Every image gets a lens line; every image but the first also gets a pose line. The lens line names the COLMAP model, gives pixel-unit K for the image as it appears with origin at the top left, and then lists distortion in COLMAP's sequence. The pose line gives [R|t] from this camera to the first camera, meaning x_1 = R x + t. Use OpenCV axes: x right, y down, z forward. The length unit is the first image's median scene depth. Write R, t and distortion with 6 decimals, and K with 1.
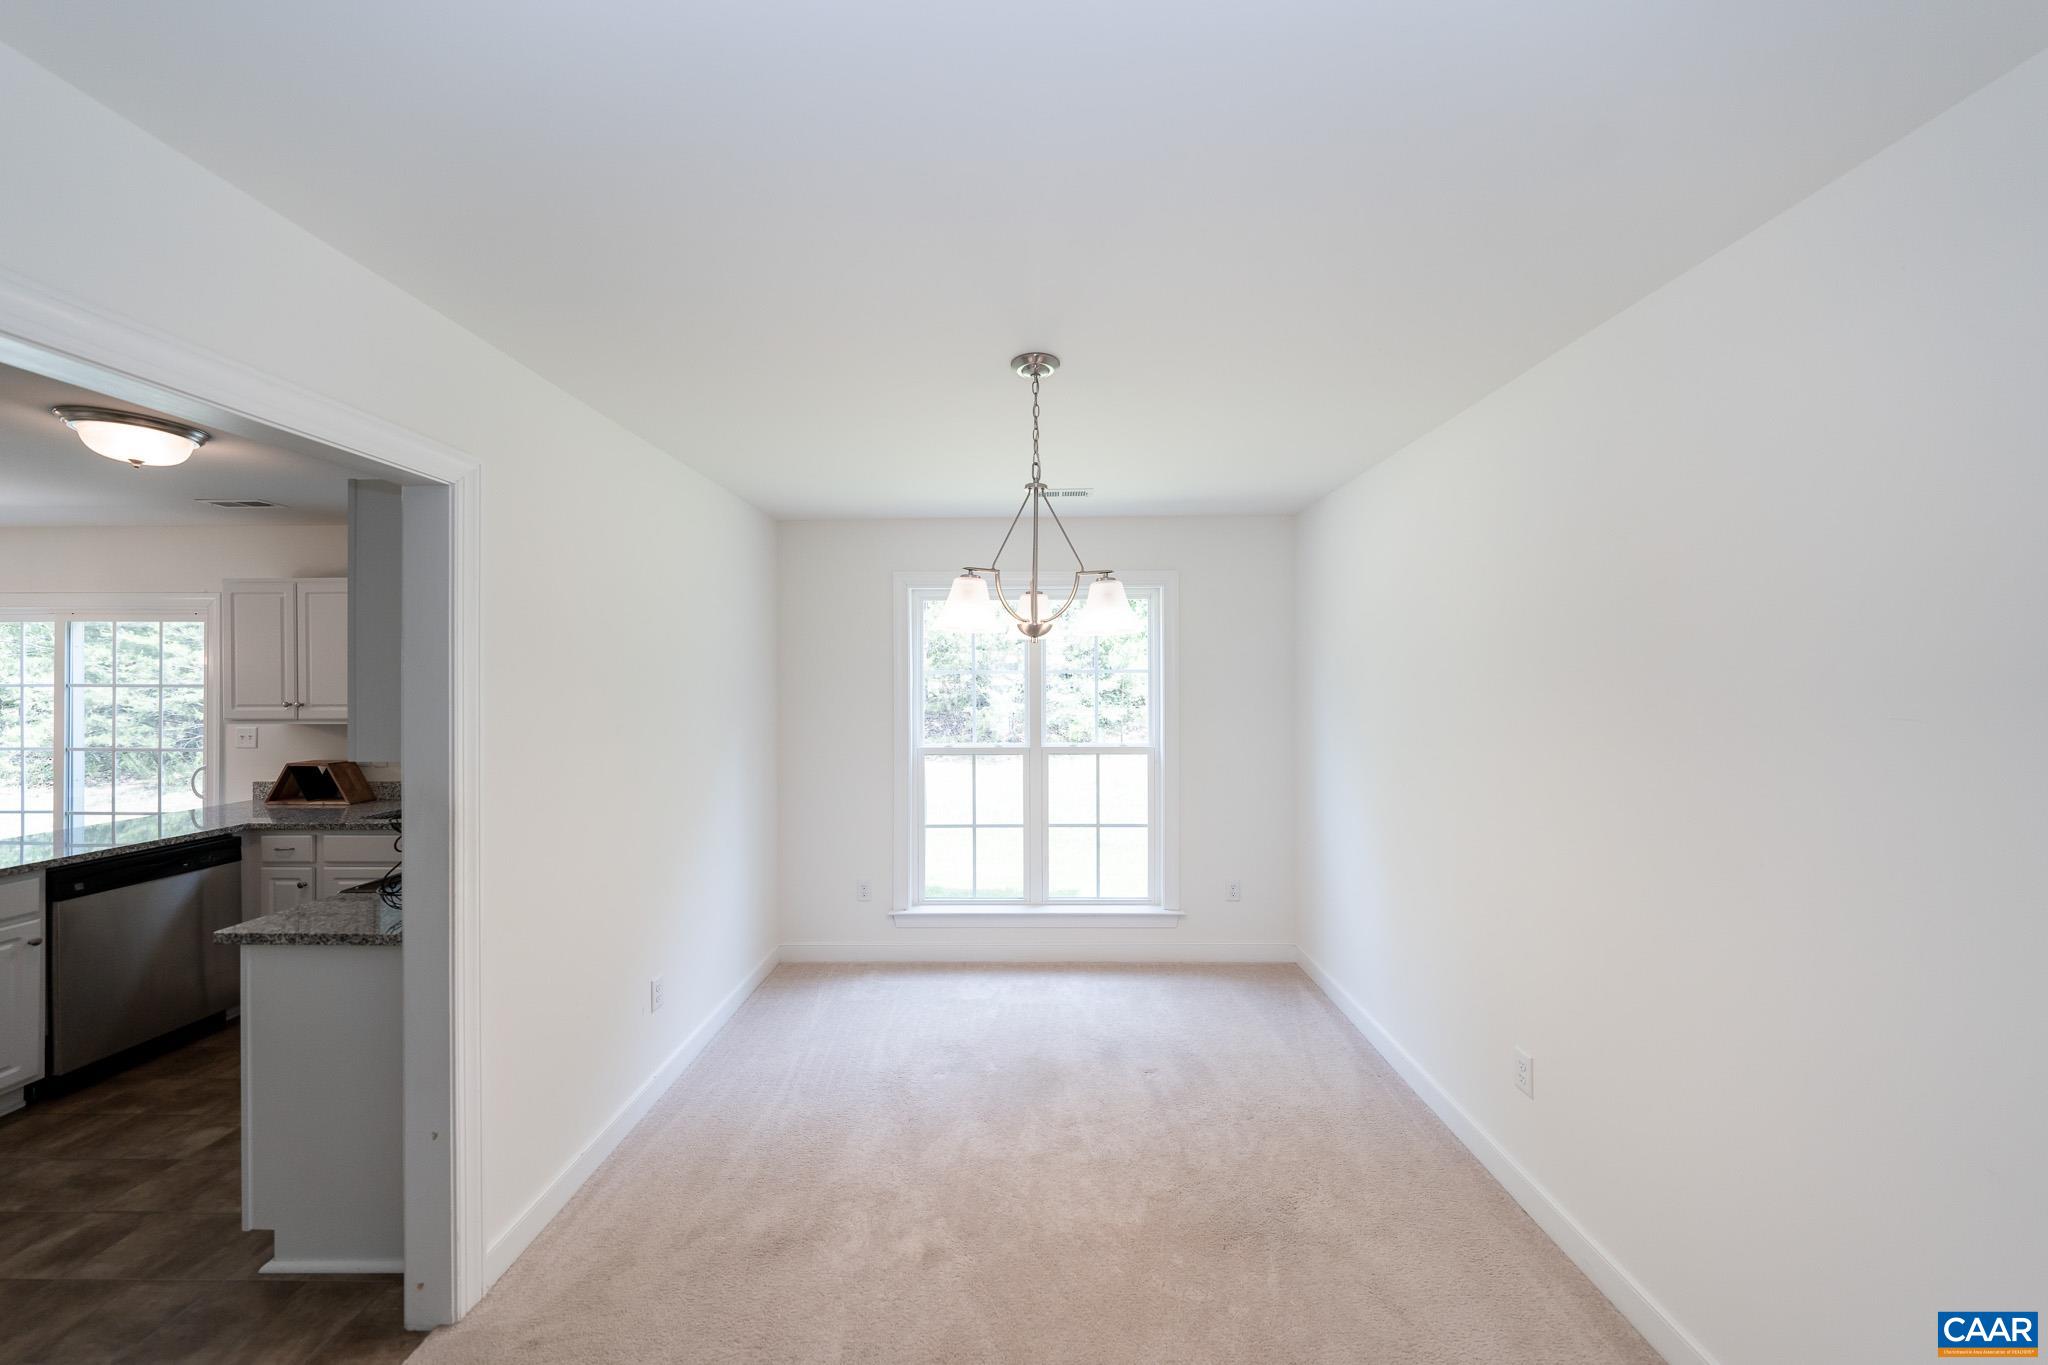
lens RADIAL K [[690.1, 0, 1020.0], [0, 690.1, 674.5], [0, 0, 1]] dist [-0.007023, 0.001210]
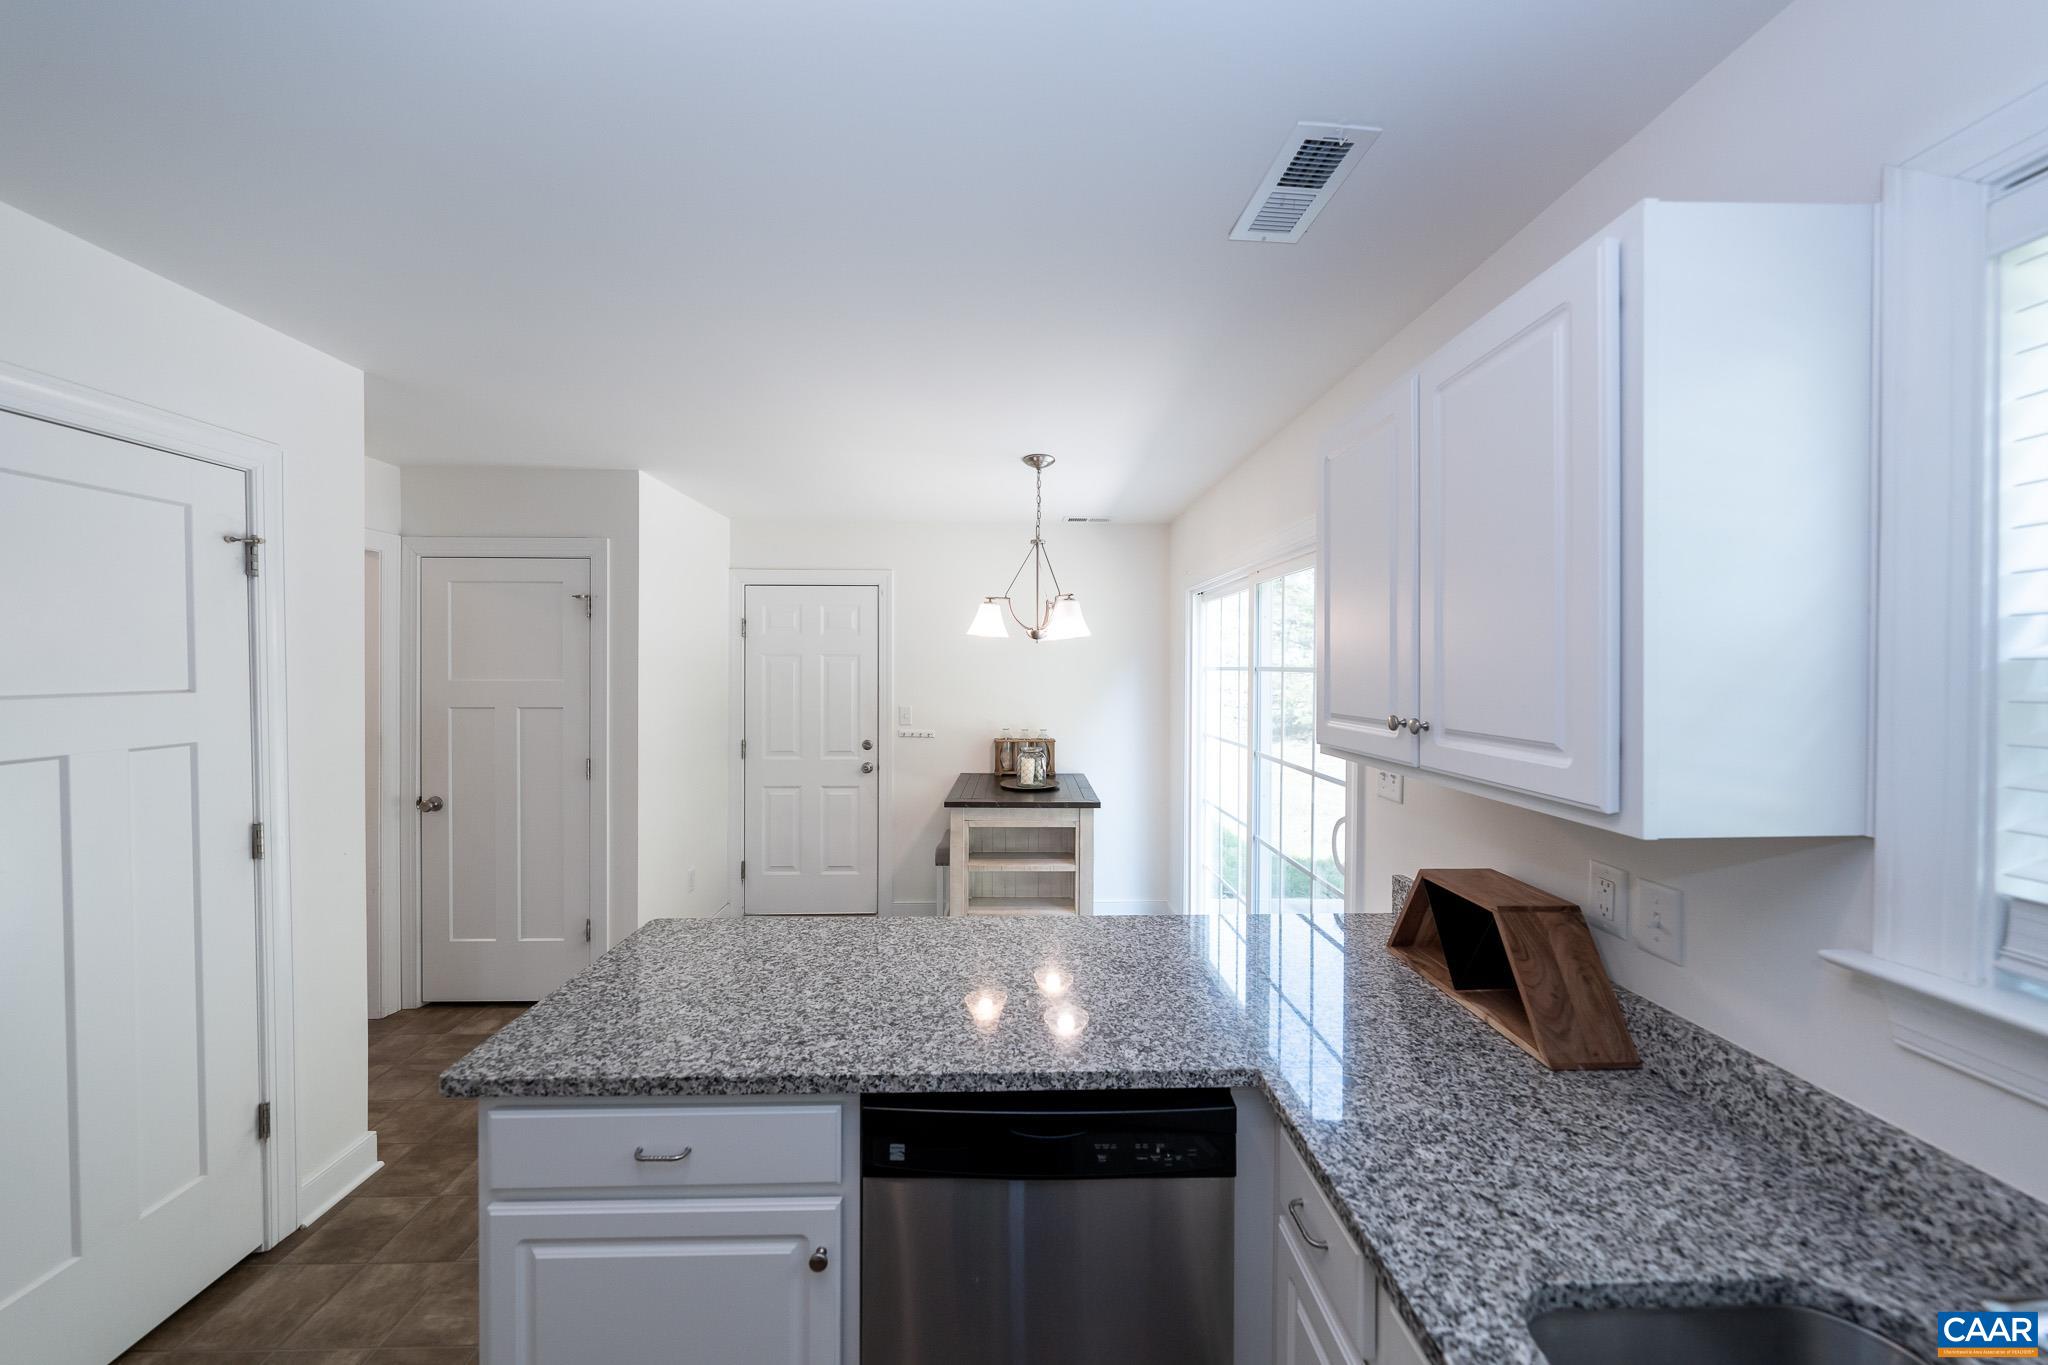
lens RADIAL K [[690.1, 0, 1020.0], [0, 690.1, 674.5], [0, 0, 1]] dist [-0.007023, 0.001210]
pose [[0.044833, 0.013830, -0.998899, -0.716802], [0.001063, 0.999903, 0.013892, 0.013404], [0.998994, -0.001684, 0.044814, 0.784881]]
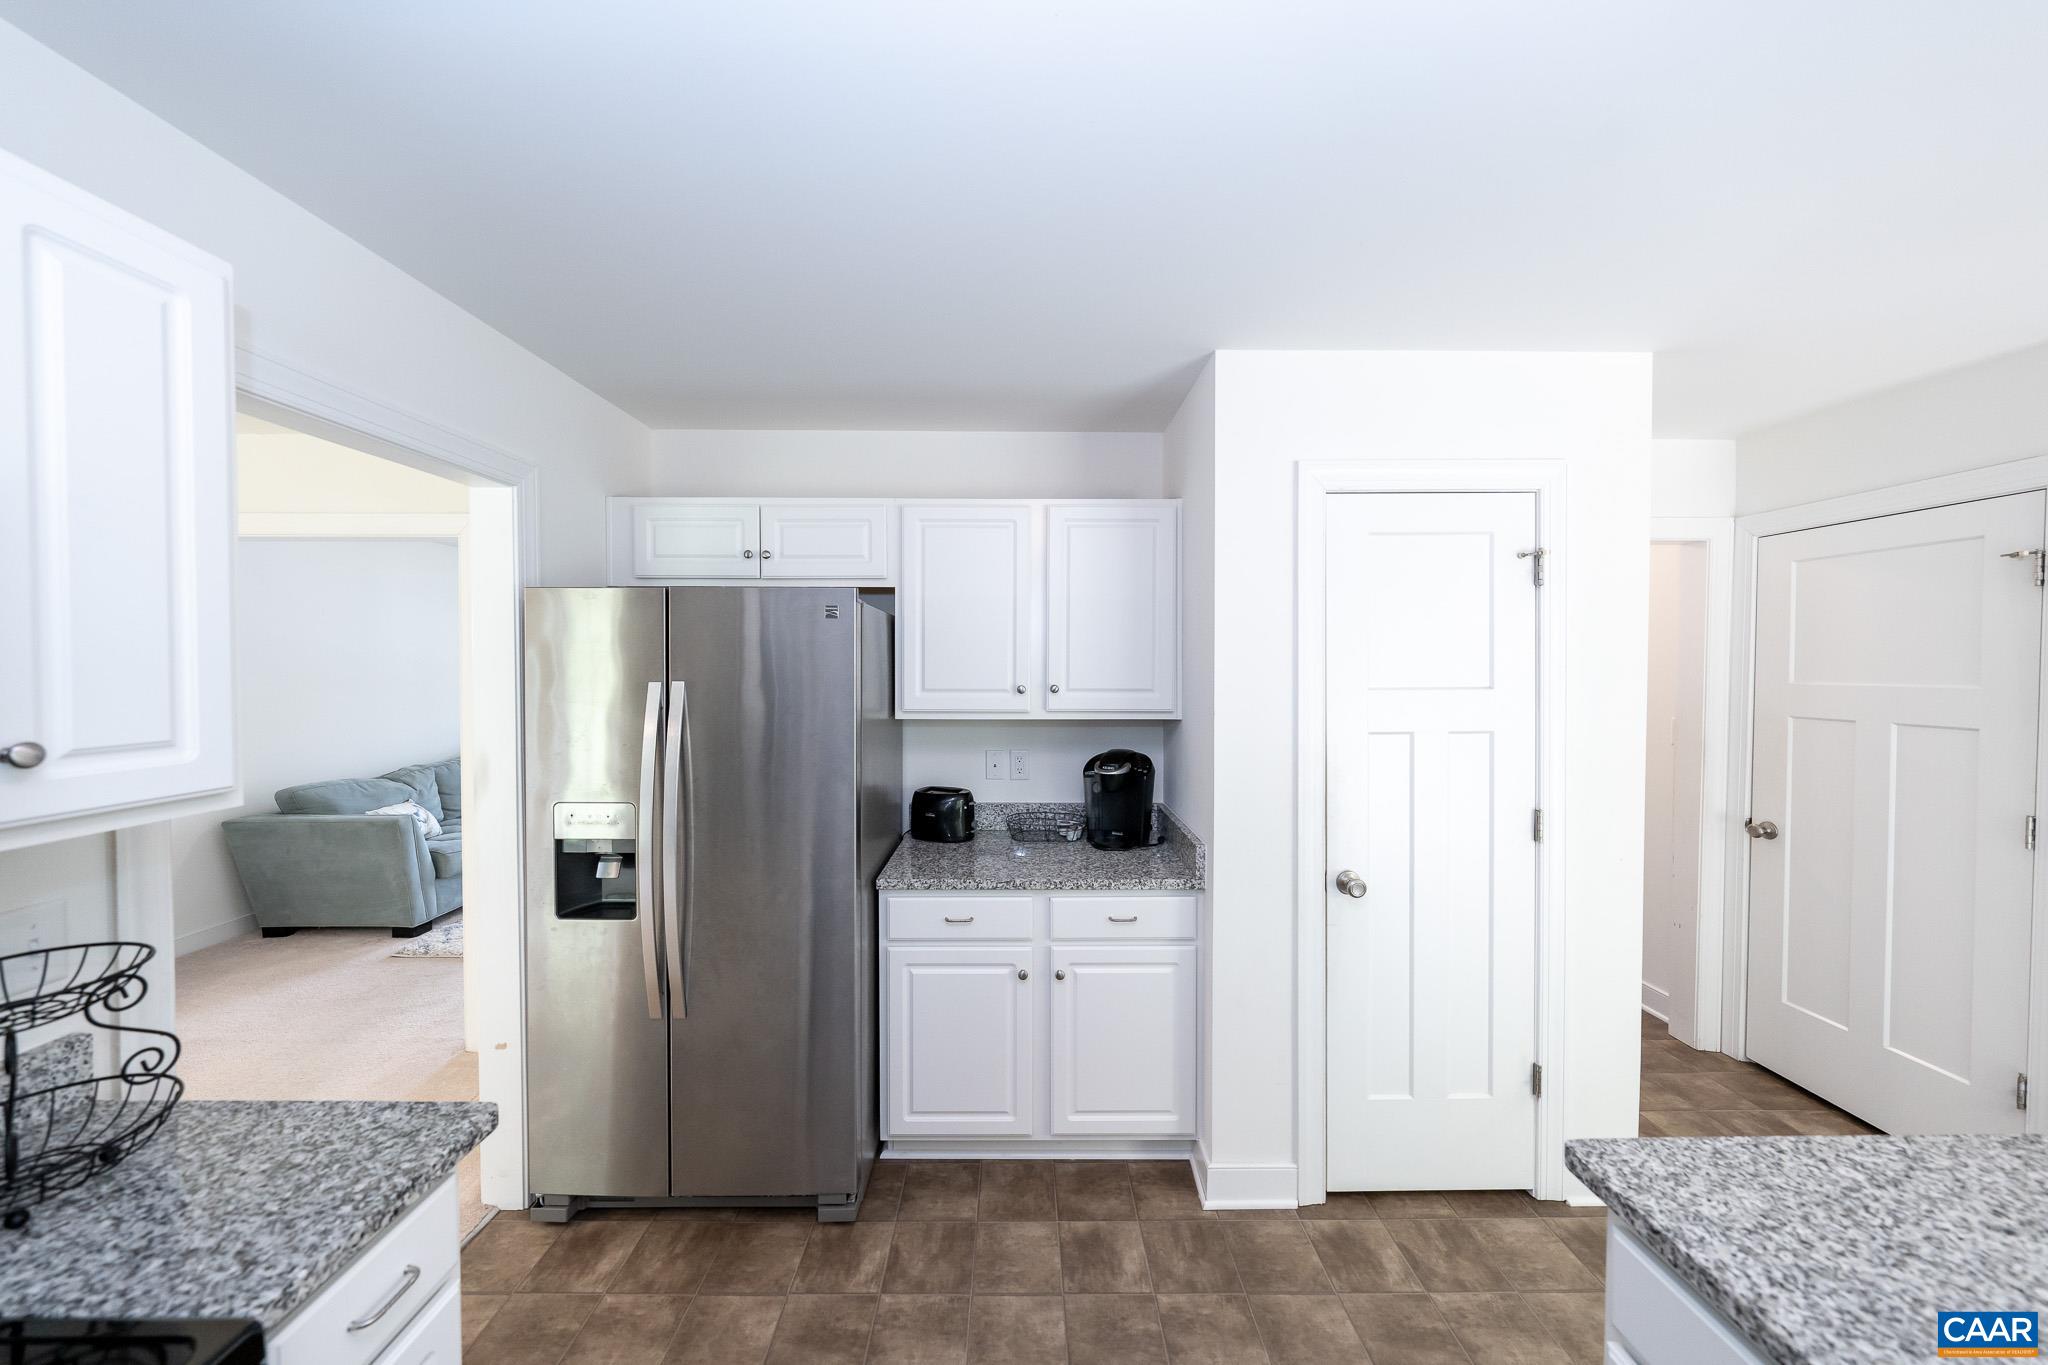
lens RADIAL K [[701.5, 0, 1024.0], [0, 701.5, 677.3], [0, 0, 1]] dist [-0.002783, 0.000314]
pose [[-0.999736, 0.005277, -0.022374, -0.814984], [0.004954, 0.999883, 0.014502, 0.011668], [0.022448, 0.014388, -0.999644, 0.803694]]
